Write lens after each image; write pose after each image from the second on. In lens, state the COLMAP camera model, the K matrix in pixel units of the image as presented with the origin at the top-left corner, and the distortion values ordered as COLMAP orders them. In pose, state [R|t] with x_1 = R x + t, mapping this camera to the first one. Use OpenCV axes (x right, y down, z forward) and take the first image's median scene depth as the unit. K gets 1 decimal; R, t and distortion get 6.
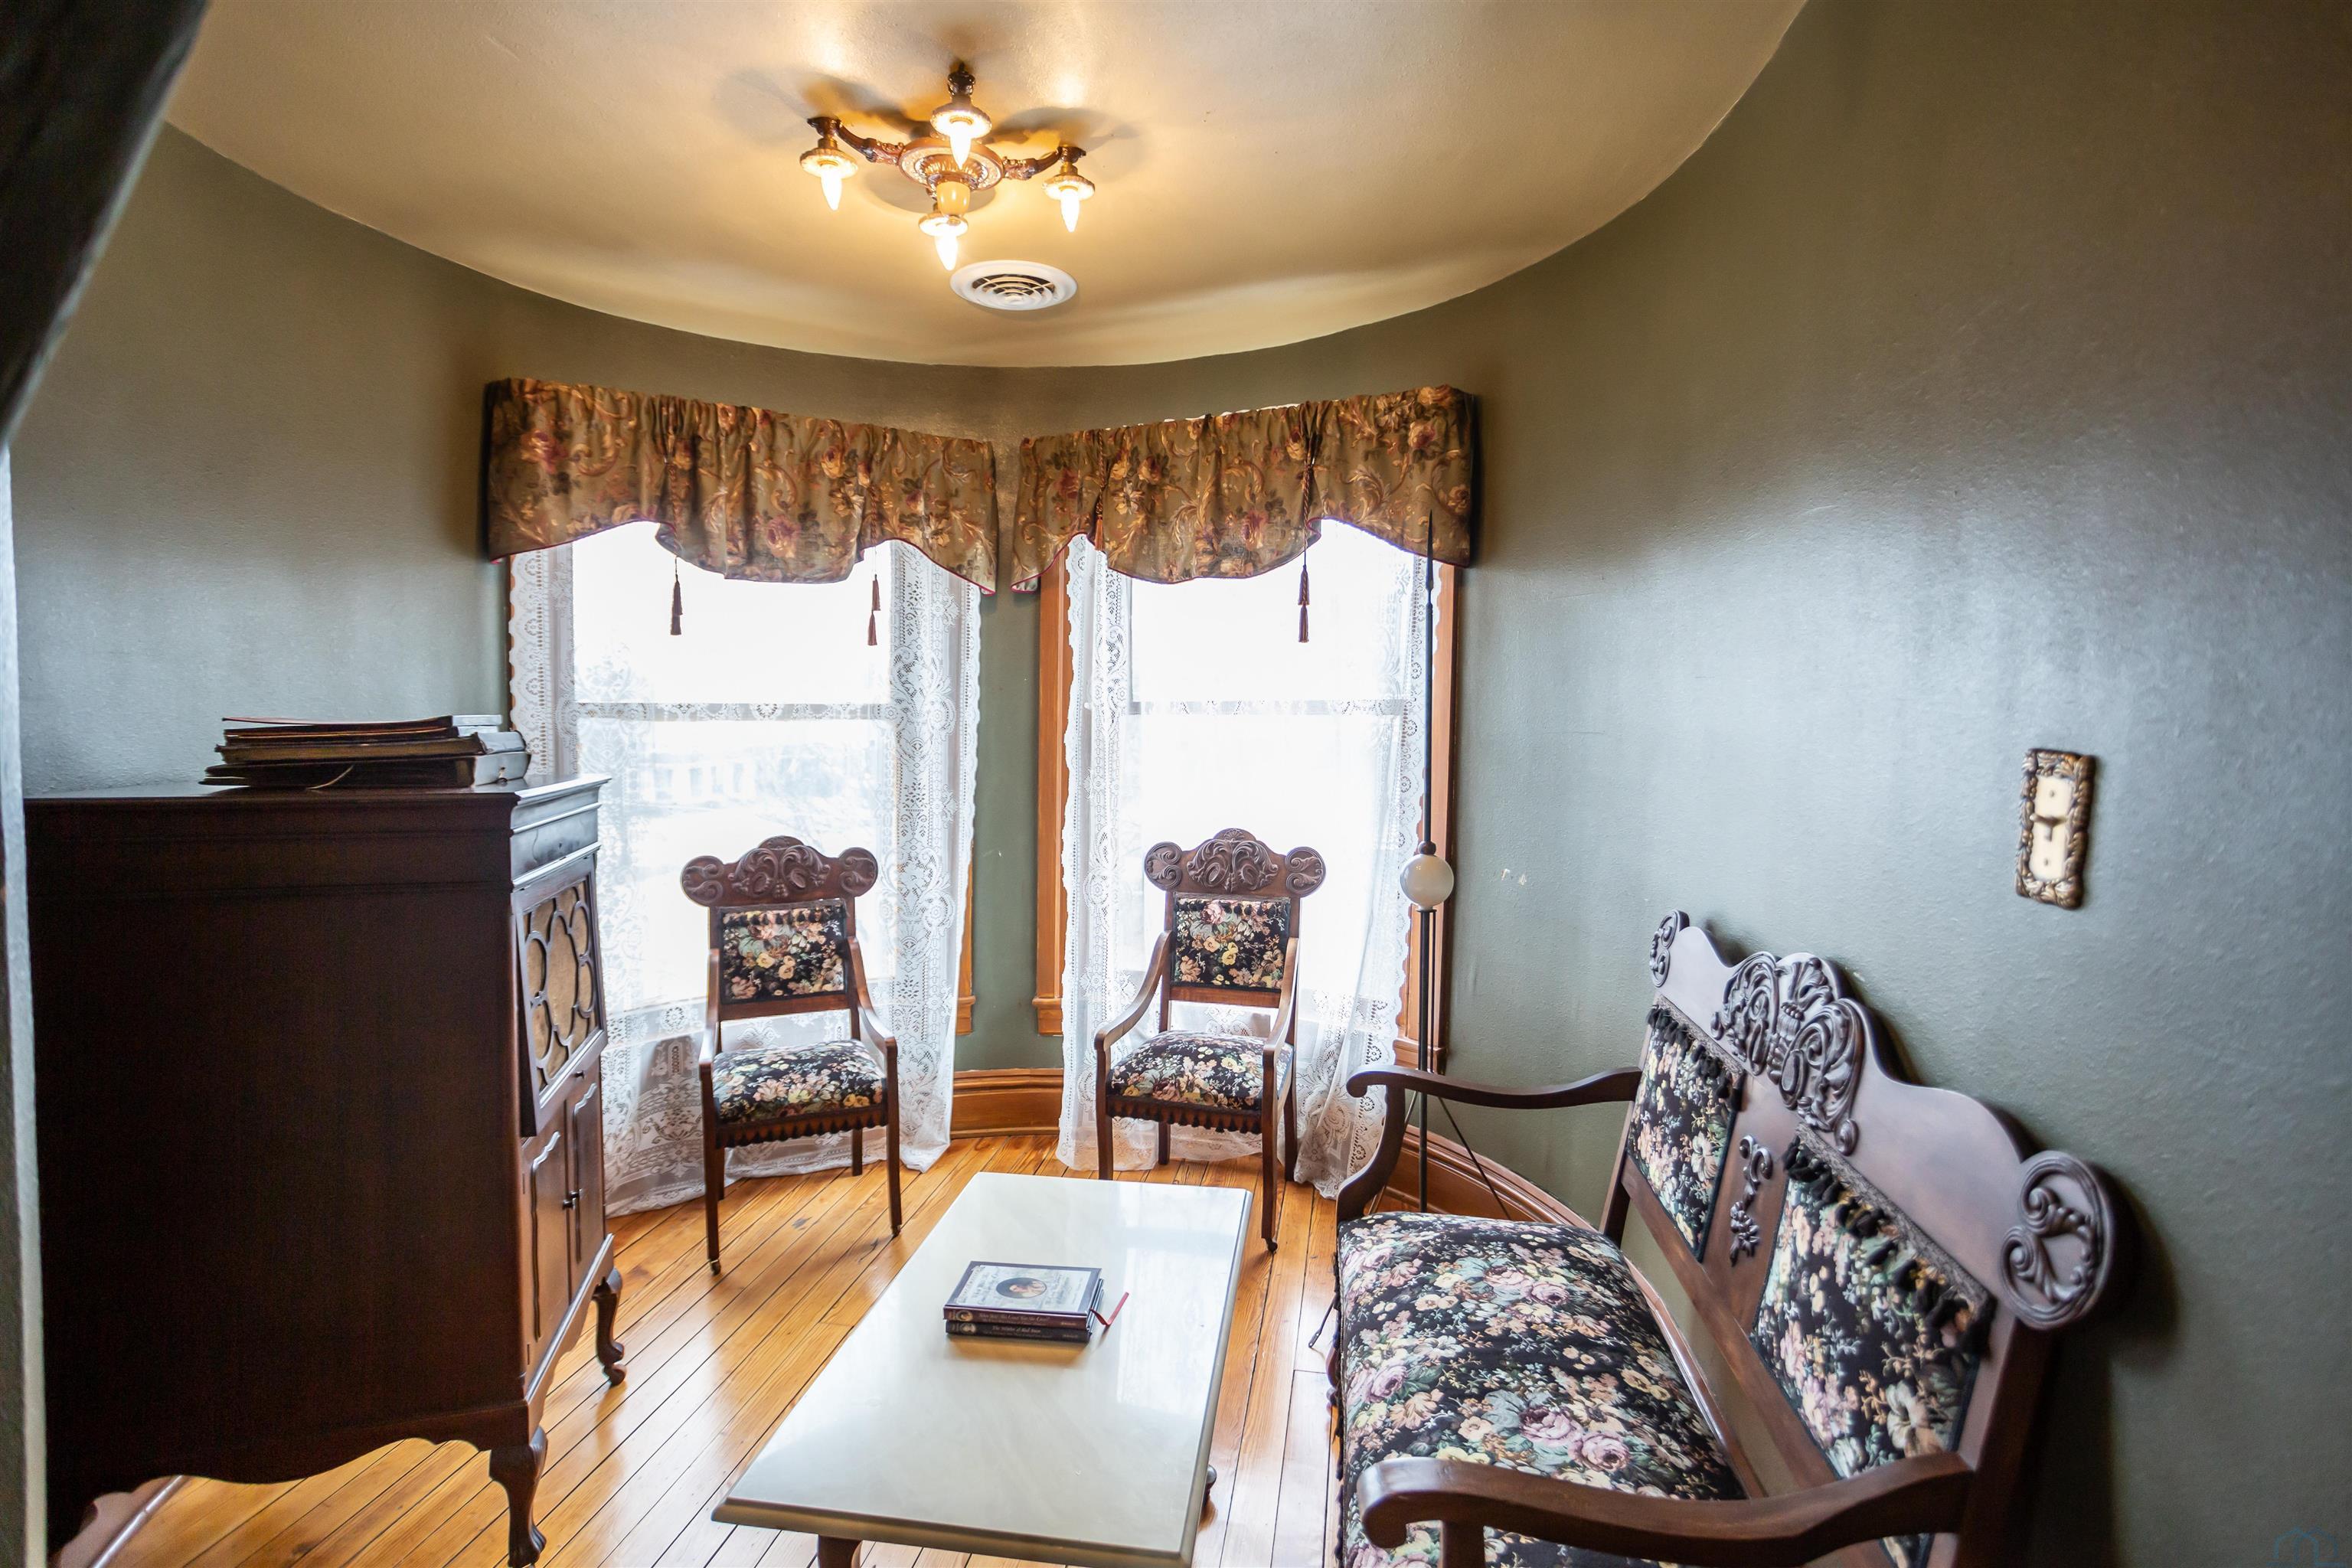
lens RADIAL K [[1115.6, 0, 1172.8], [0, 1115.6, 770.7], [0, 0, 1]] dist [-0.017868, 0.001427]
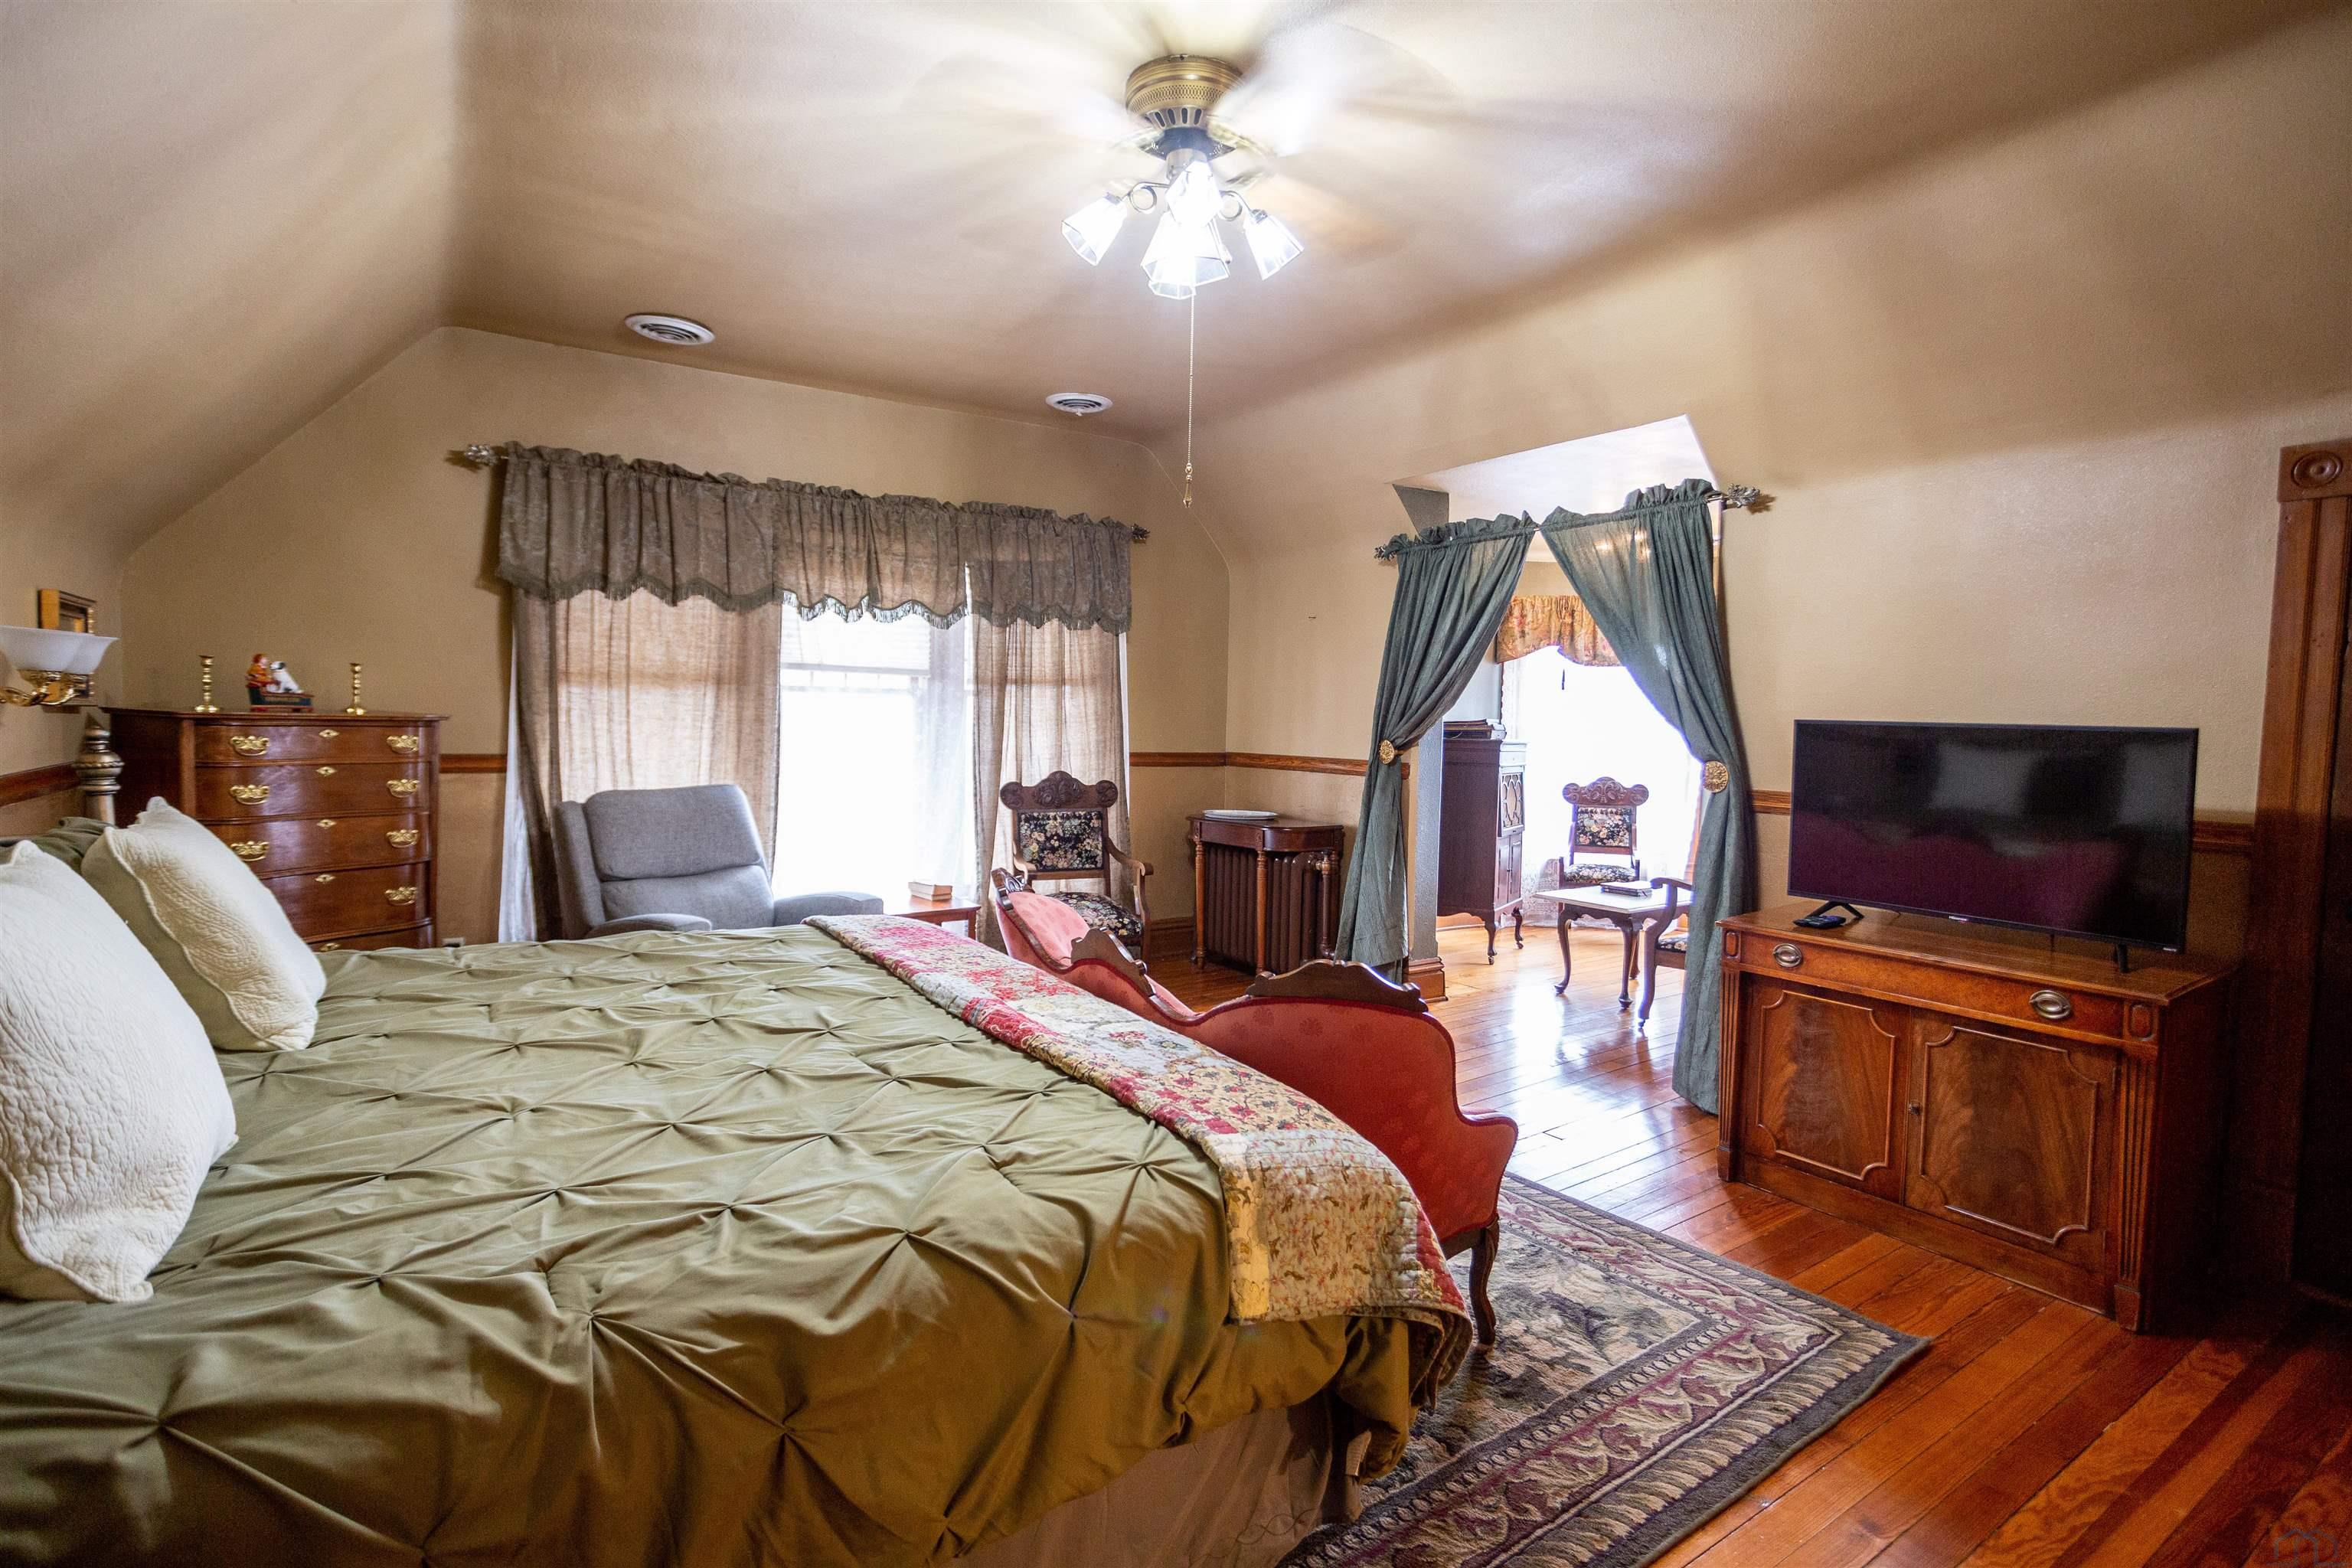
lens RADIAL K [[1115.6, 0, 1179.5], [0, 1115.6, 774.3], [0, 0, 1]] dist [-0.017868, 0.001427]
pose [[0.683419, 0.042063, -0.728814, 0.769019], [-0.045276, 0.998859, 0.015192, 0.064357], [0.728621, 0.022615, 0.684544, -1.289368]]
